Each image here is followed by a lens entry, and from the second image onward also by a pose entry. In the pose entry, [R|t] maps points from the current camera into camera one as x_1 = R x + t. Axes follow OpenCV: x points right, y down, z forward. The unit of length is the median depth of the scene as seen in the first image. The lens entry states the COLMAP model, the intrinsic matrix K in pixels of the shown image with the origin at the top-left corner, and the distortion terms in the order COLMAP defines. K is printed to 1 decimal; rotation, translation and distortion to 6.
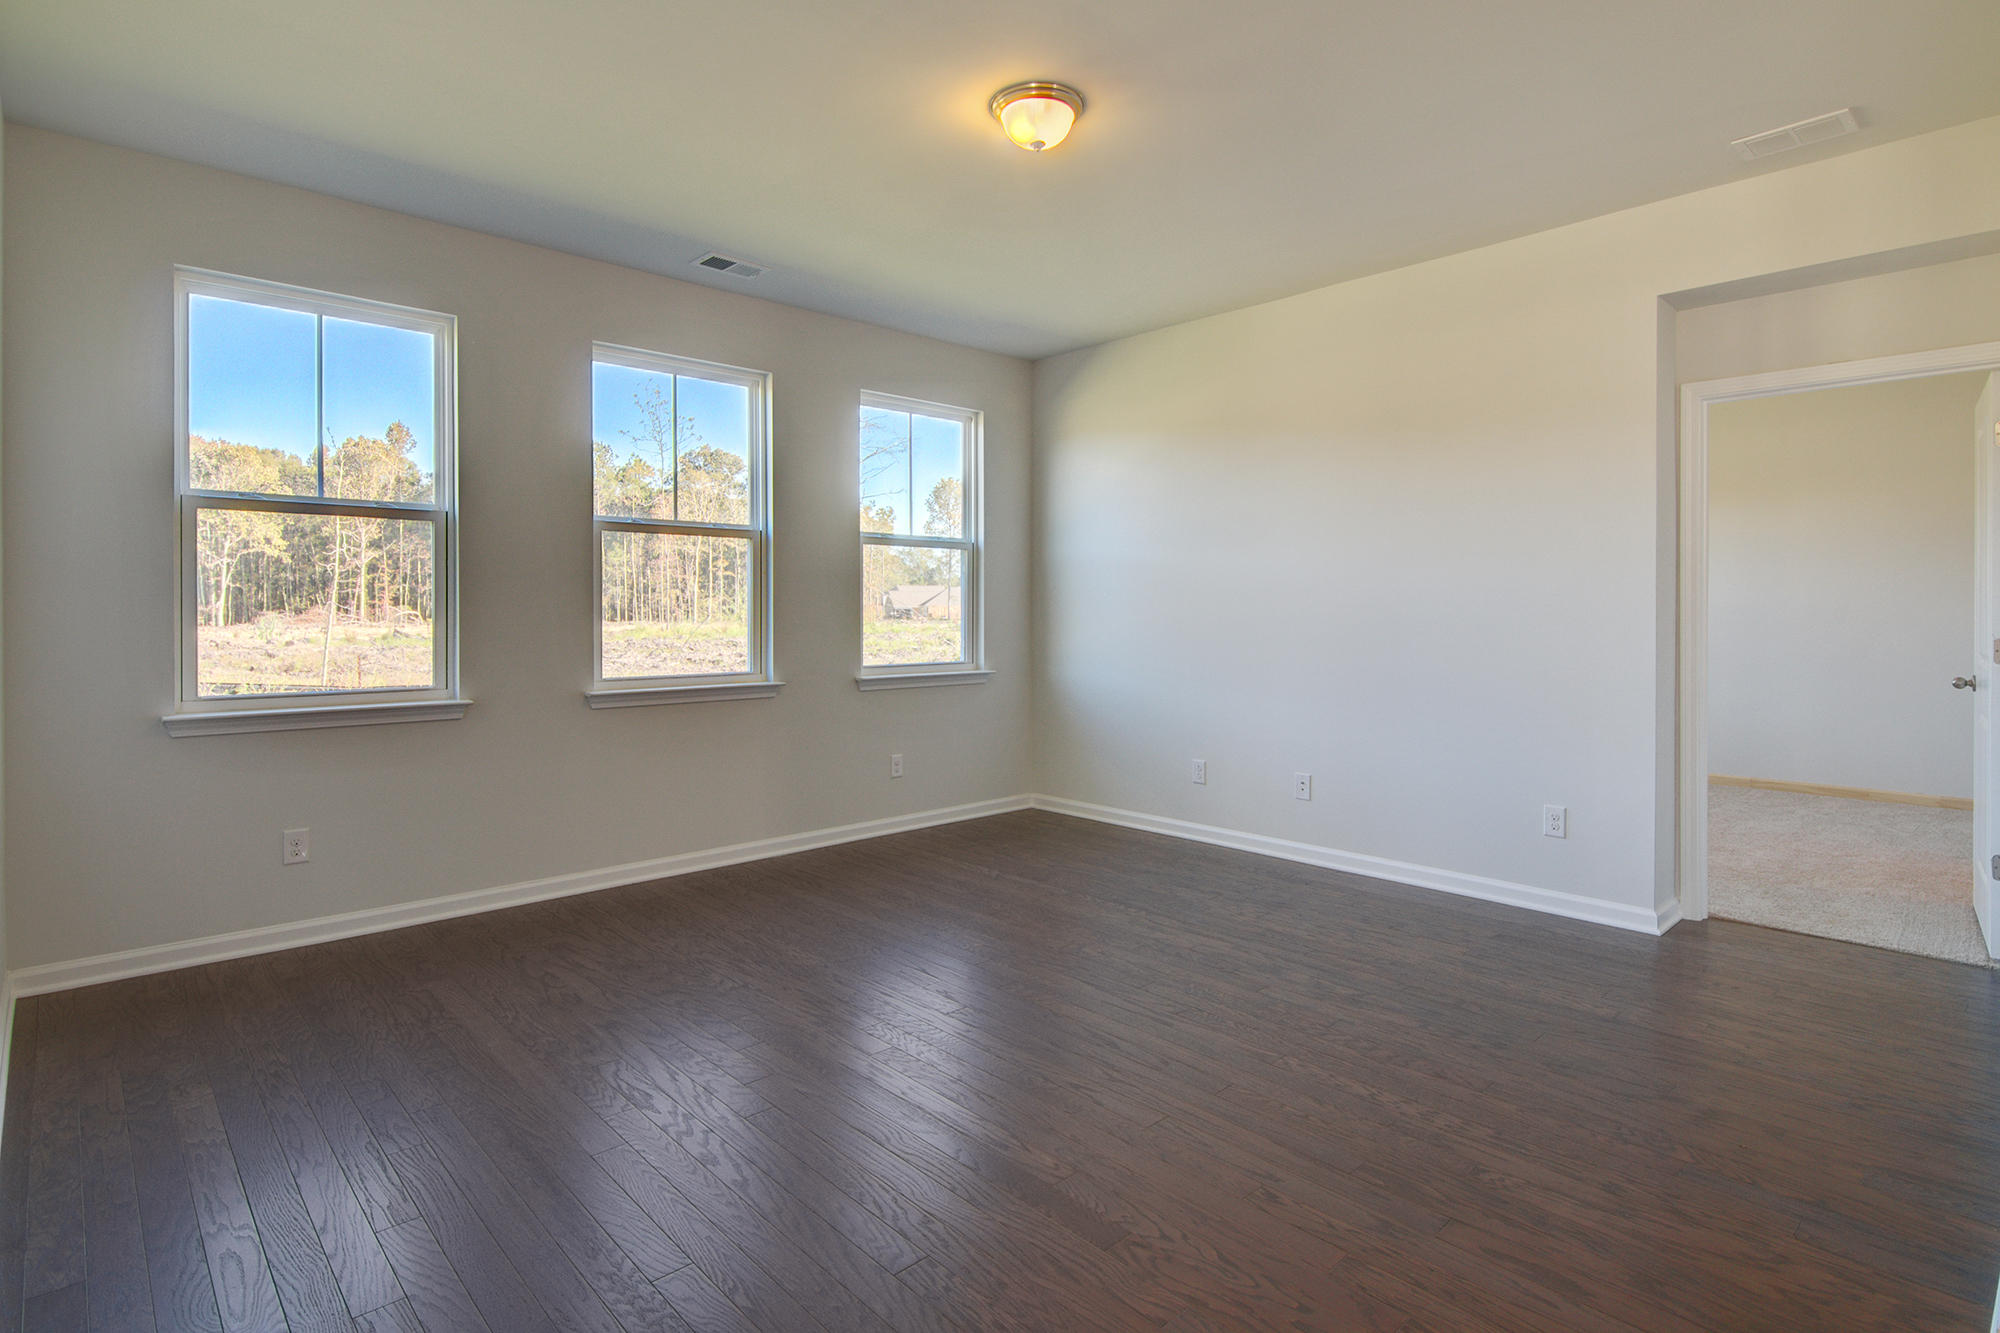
lens RADIAL K [[1030.0, 0, 1012.4], [0, 1030.0, 622.4], [0, 0, 1]] dist [0.000577, -0.005433]
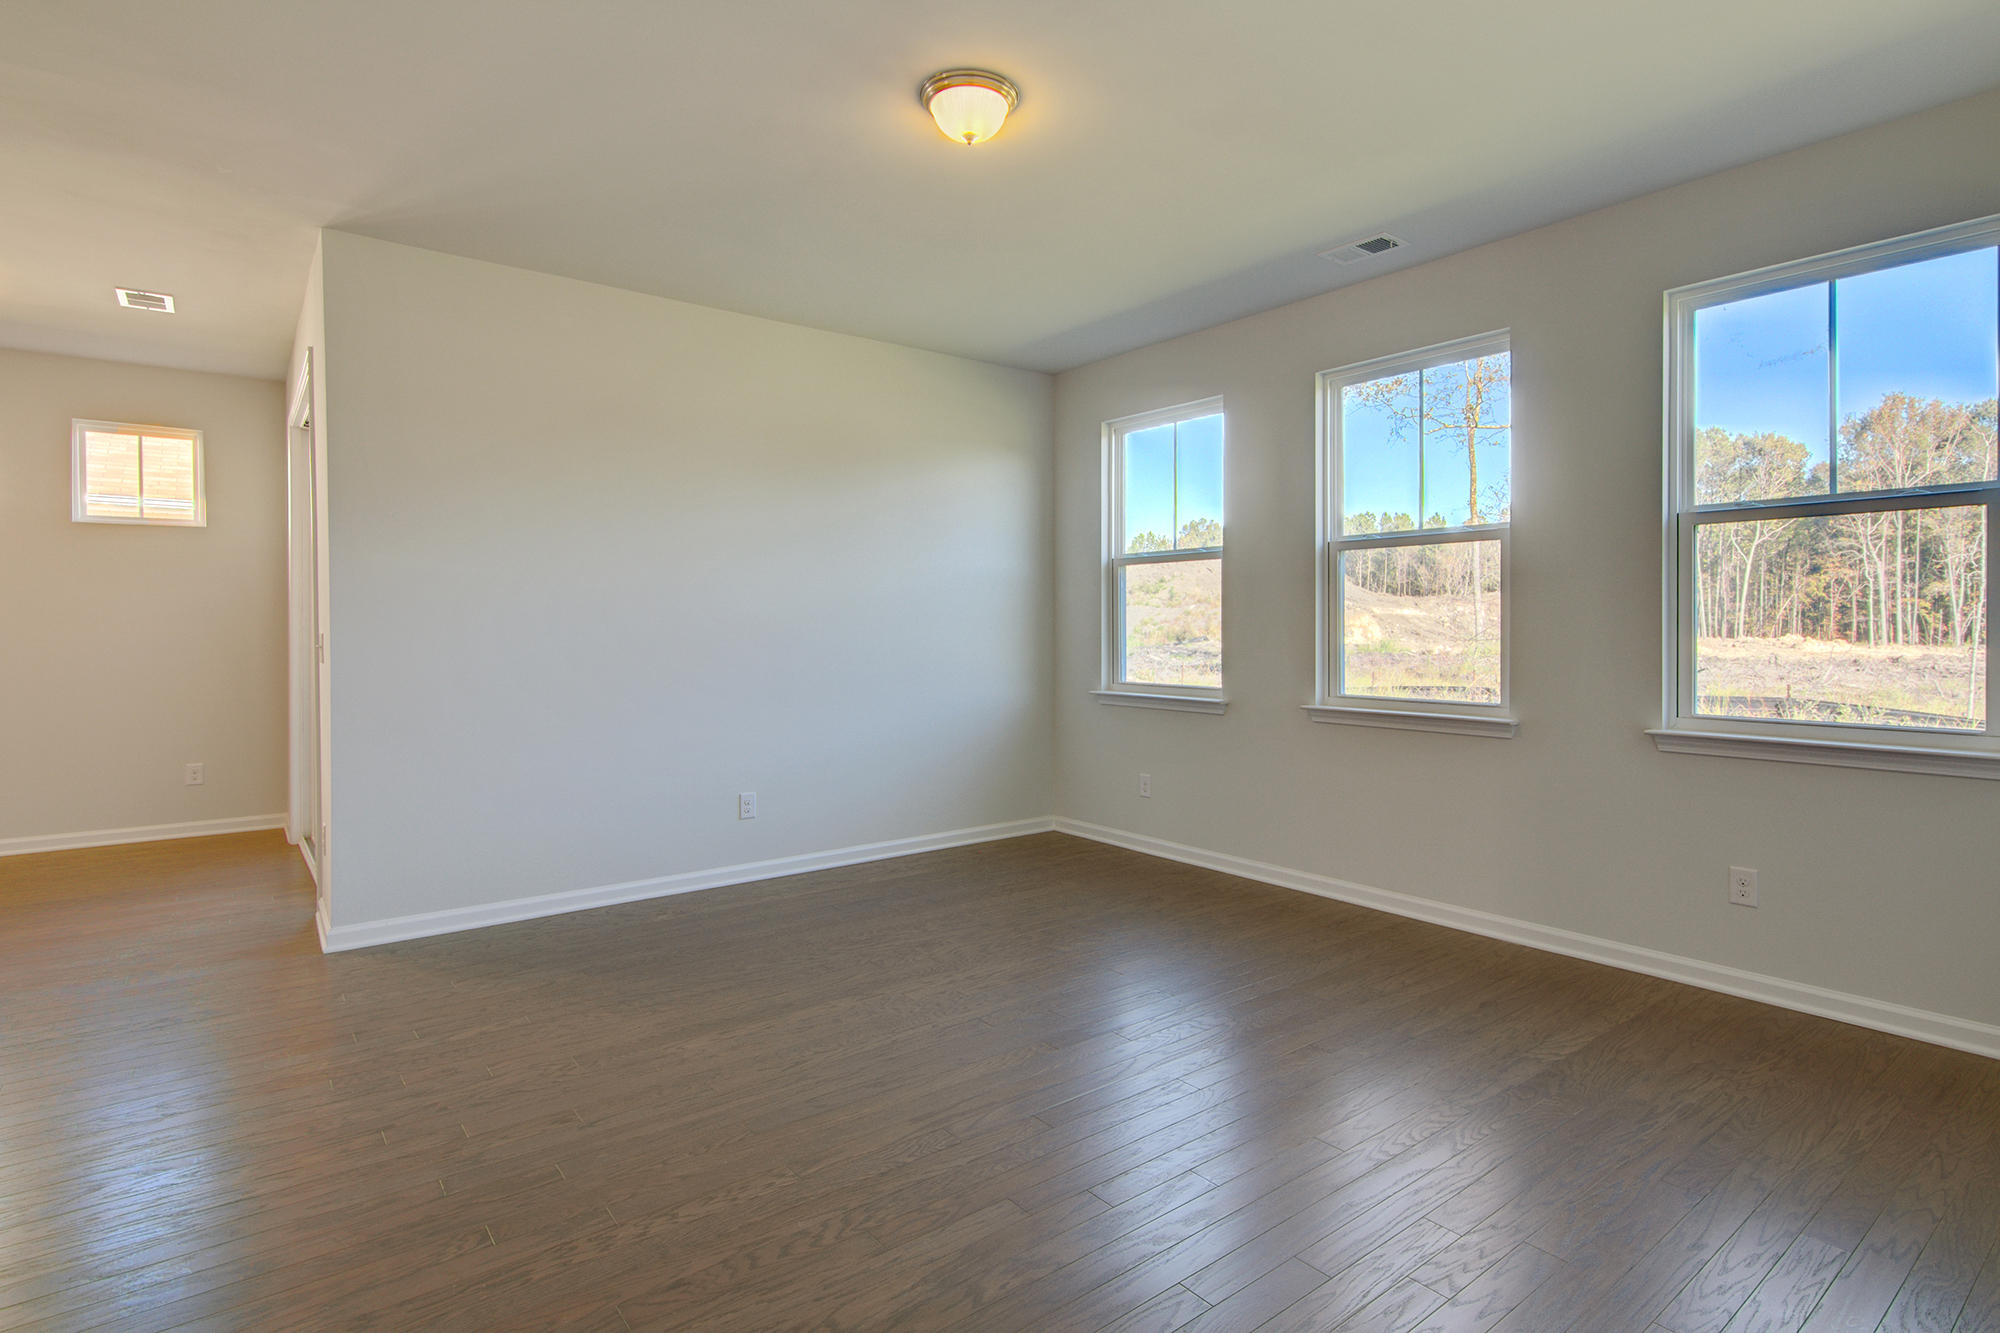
lens RADIAL K [[1030.0, 0, 1012.1], [0, 1030.0, 650.6], [0, 0, 1]] dist [0.000577, -0.005433]
pose [[-0.115911, 0.021604, -0.993025, 0.128274], [-0.008427, 0.999706, 0.022733, -0.002048], [0.993224, 0.011003, -0.115695, 0.154182]]
